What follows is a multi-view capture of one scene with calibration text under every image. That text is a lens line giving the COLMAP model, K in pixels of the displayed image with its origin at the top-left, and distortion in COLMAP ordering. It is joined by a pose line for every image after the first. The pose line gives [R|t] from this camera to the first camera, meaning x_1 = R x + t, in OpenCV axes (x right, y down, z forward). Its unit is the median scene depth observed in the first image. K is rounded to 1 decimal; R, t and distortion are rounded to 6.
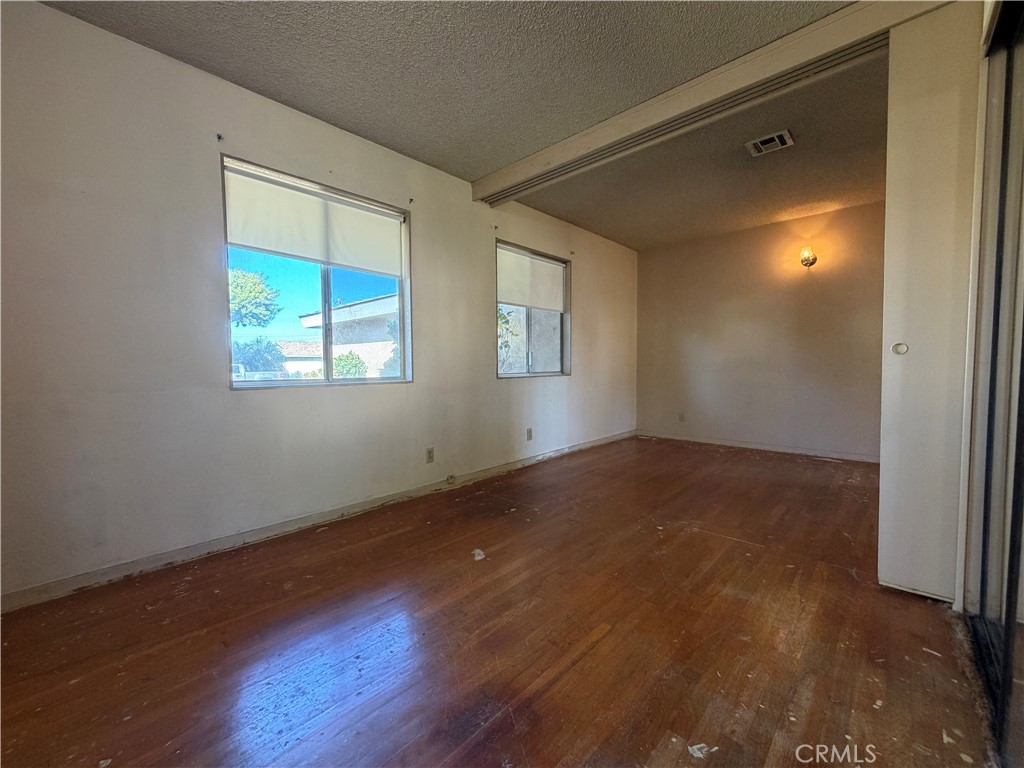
lens RADIAL K [[409.4, 0, 510.6], [0, 409.4, 382.7], [0, 0, 1]] dist [-0.000535, 0.000764]
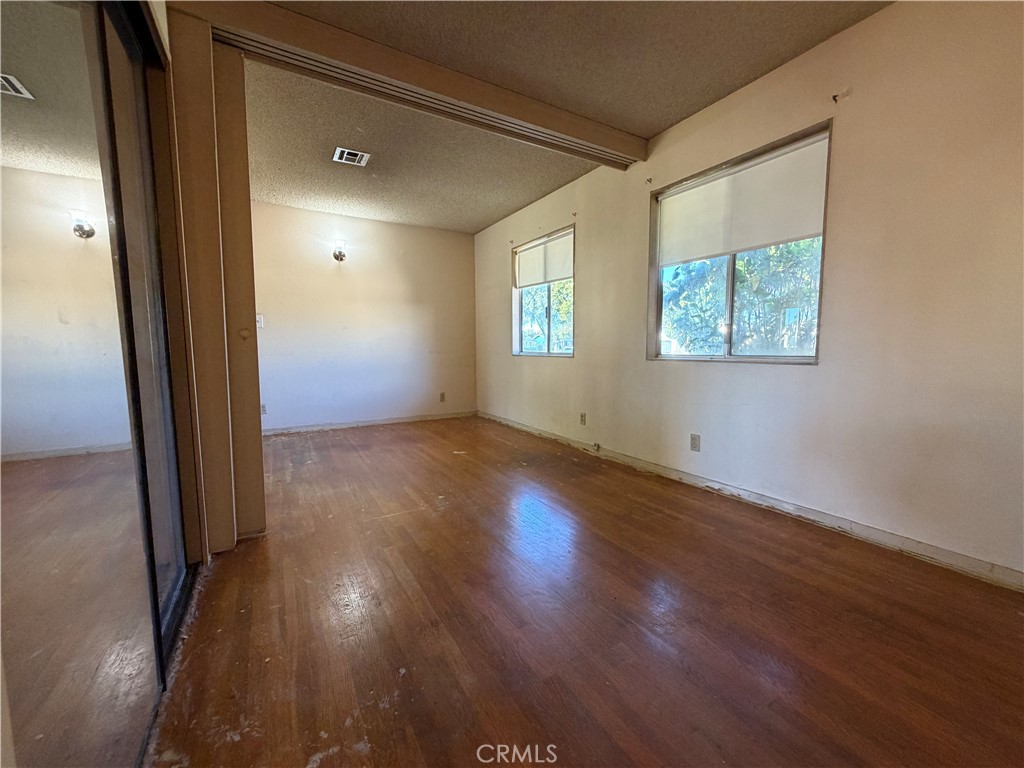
lens RADIAL K [[409.4, 0, 511.3], [0, 409.4, 386.6], [0, 0, 1]] dist [-0.000535, 0.000764]
pose [[-0.279754, 0.101536, -0.954688, 0.970215], [-0.036748, 0.992531, 0.116329, -0.048843], [0.959368, 0.067626, -0.273933, 1.072572]]
